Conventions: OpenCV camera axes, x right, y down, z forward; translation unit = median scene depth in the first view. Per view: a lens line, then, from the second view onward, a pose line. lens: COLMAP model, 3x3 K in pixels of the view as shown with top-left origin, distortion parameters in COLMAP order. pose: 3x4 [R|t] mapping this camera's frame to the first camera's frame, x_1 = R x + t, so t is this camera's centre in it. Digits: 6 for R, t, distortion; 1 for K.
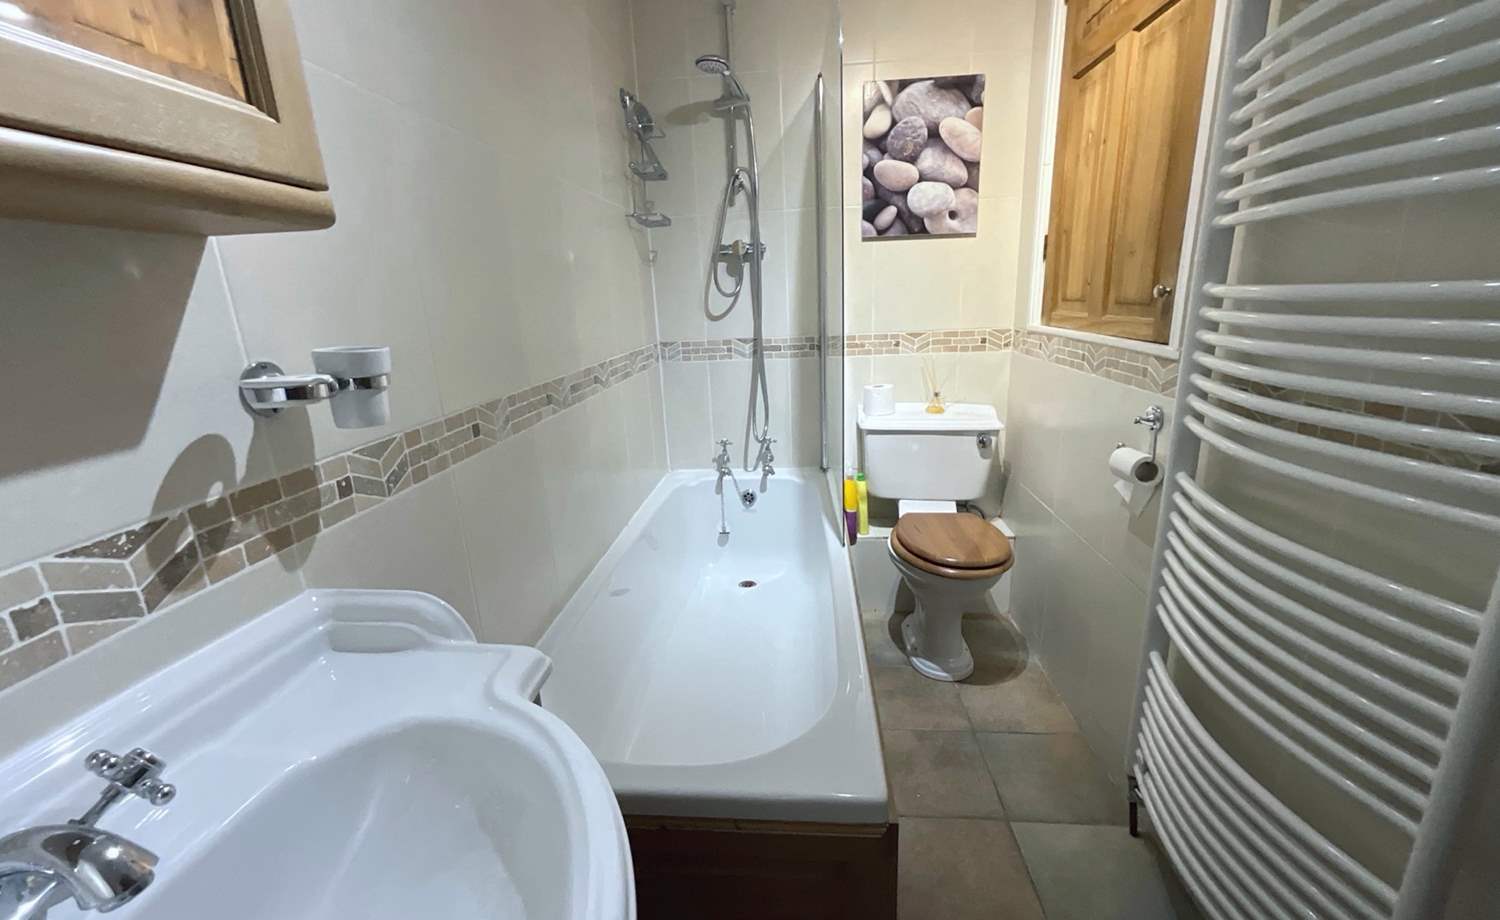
lens RADIAL K [[614.0, 0, 750.0], [0, 614.0, 460.0], [0, 0, 1]] dist [0.000006, 0.000024]
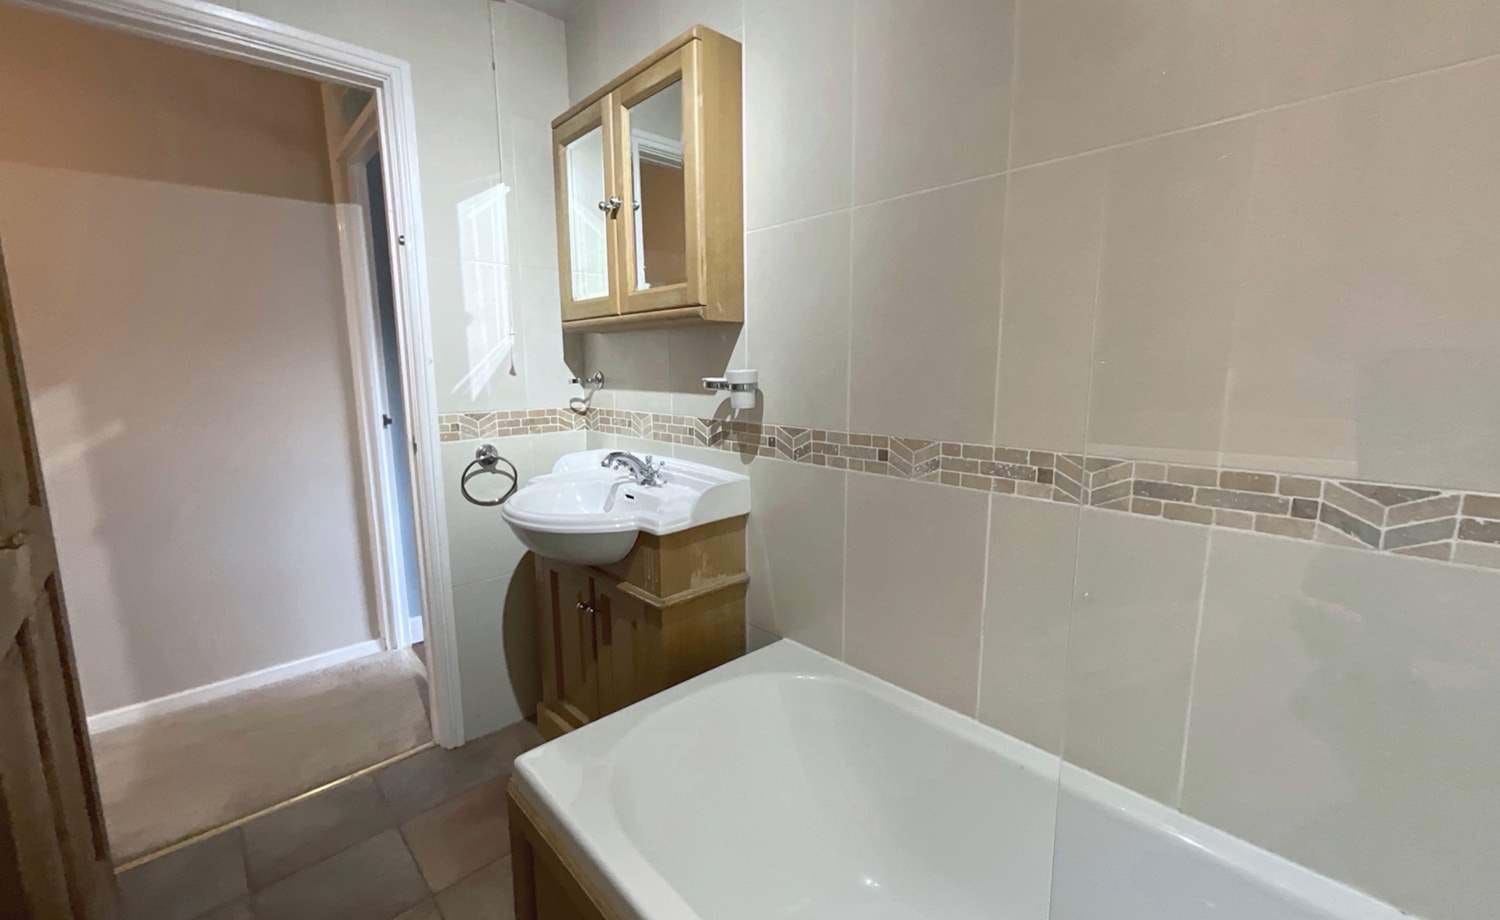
lens RADIAL K [[614.0, 0, 750.0], [0, 614.0, 460.0], [0, 0, 1]] dist [0.000006, 0.000024]
pose [[-0.671448, 0.158014, -0.724009, 0.839599], [-0.163236, 0.921467, 0.352495, -0.602279], [0.722850, 0.354866, -0.592923, 2.214888]]
